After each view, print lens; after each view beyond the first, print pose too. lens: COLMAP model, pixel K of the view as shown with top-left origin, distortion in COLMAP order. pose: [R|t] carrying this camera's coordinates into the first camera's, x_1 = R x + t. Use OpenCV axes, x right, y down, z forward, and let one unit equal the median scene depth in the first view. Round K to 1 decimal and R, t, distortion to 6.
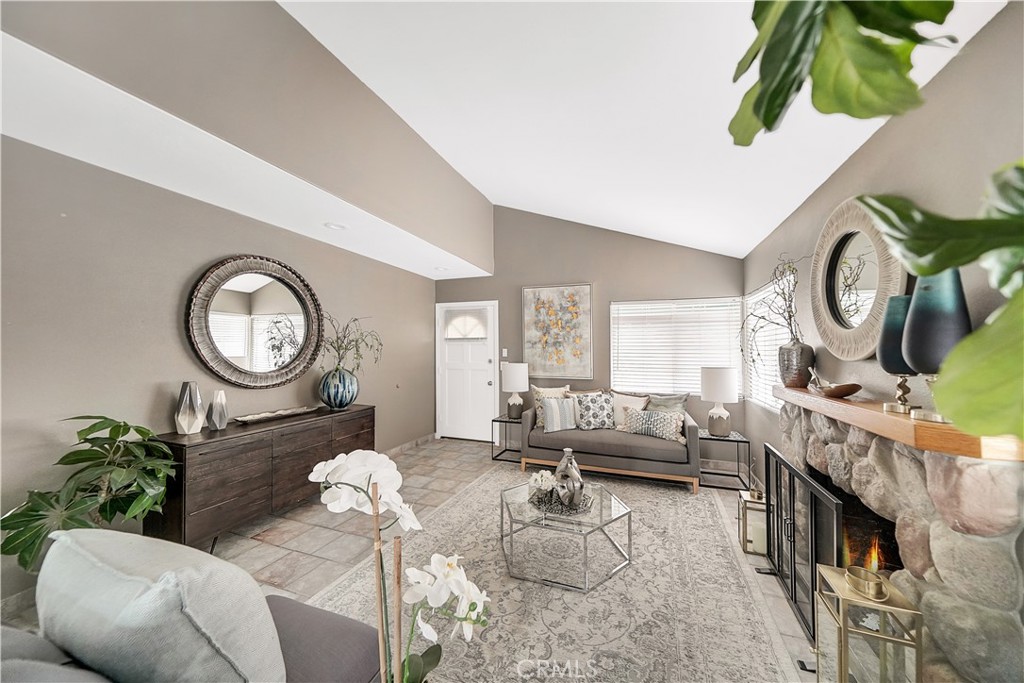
lens RADIAL K [[353.1, 0, 516.1], [0, 353.1, 353.2], [0, 0, 1]] dist [0.001988, -0.000045]
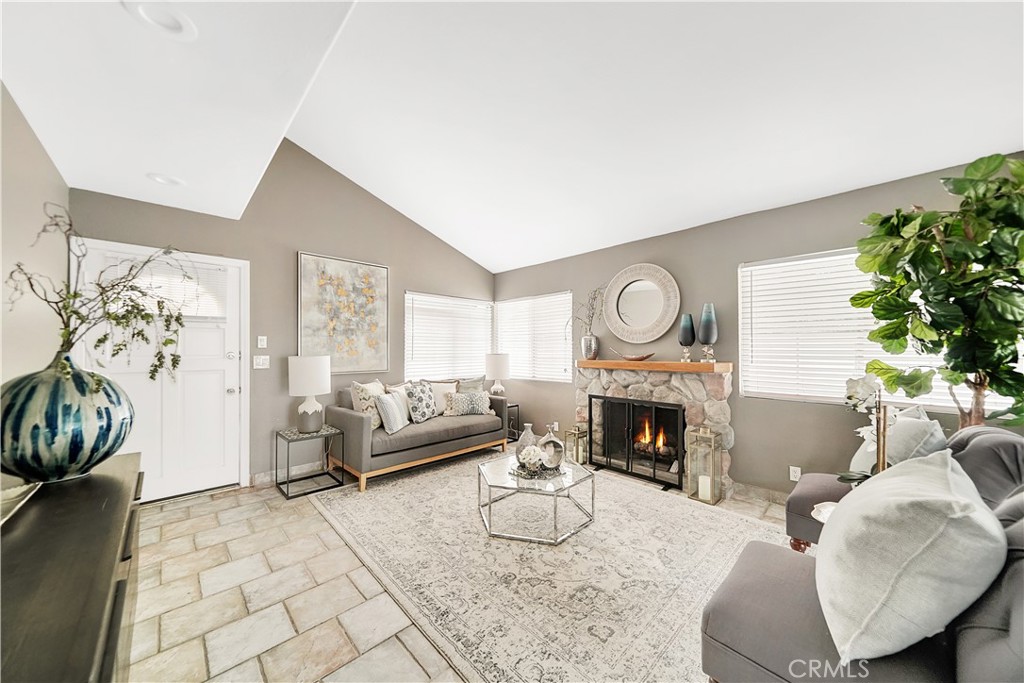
lens RADIAL K [[353.1, 0, 516.1], [0, 353.1, 353.2], [0, 0, 1]] dist [0.001988, -0.000045]
pose [[0.425031, -0.013480, 0.905079, -0.546569], [0.013738, 0.999870, 0.008441, 0.025997], [-0.905075, 0.008847, 0.425161, 0.354529]]
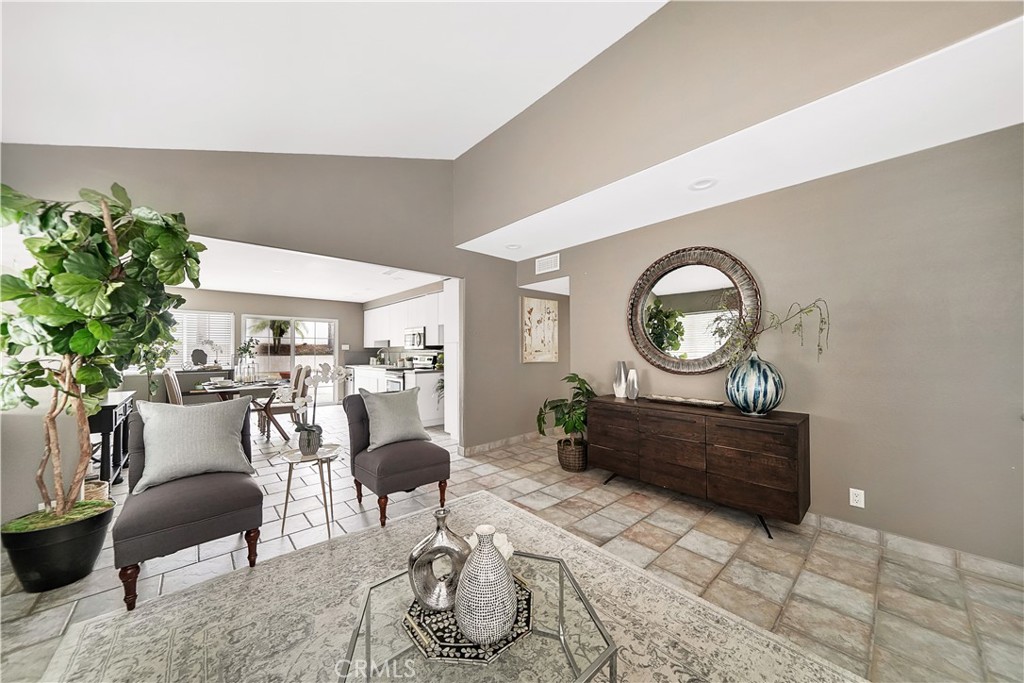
lens RADIAL K [[353.1, 0, 516.1], [0, 353.1, 353.2], [0, 0, 1]] dist [0.001988, -0.000045]
pose [[-0.462596, -0.005469, -0.886552, 0.334092], [-0.012345, 0.999924, 0.000273, 0.033126], [0.886483, 0.011070, -0.462628, 0.782068]]
